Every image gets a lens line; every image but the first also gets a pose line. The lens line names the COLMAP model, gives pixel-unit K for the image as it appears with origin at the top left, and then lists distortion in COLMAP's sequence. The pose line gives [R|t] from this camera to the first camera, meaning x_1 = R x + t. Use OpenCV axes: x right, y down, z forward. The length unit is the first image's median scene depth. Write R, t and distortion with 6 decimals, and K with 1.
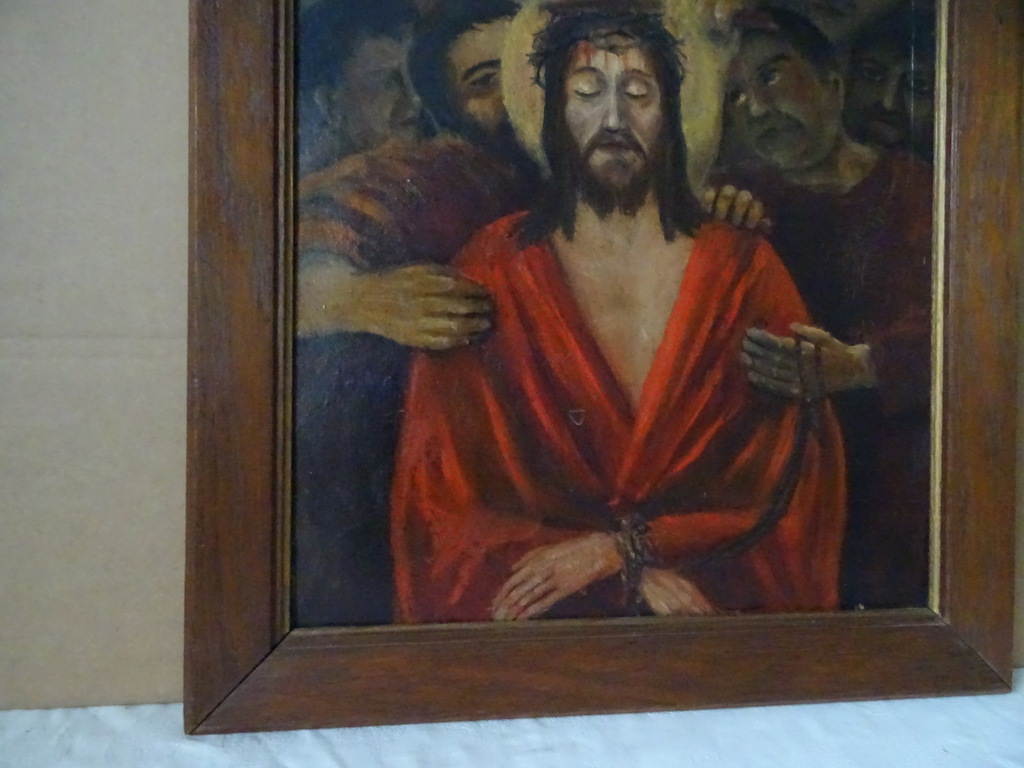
lens RADIAL K [[718.2, 0, 505.4], [0, 718.2, 388.2], [0, 0, 1]] dist [0.000157, -0.000468]
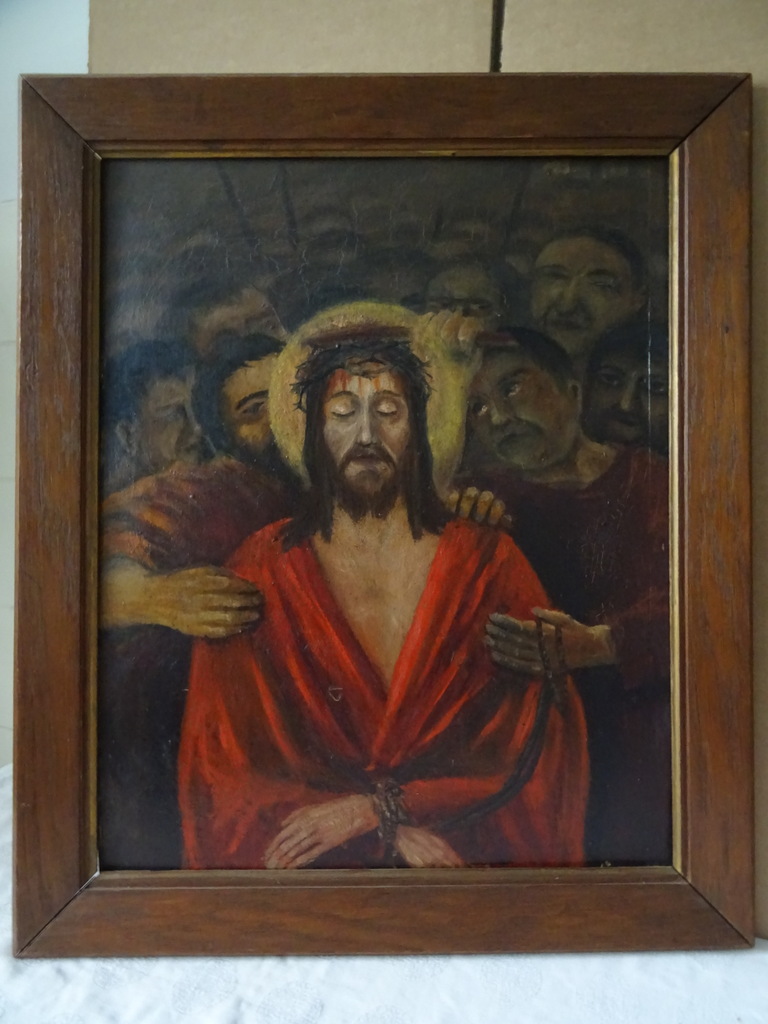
lens RADIAL K [[718.2, 0, 389.9], [0, 718.2, 511.9], [0, 0, 1]] dist [0.000157, -0.000468]
pose [[0.992170, -0.011578, -0.124358, 0.329217], [0.009466, 0.999801, -0.017561, -0.229485], [0.124537, 0.016247, 0.992082, -0.141139]]
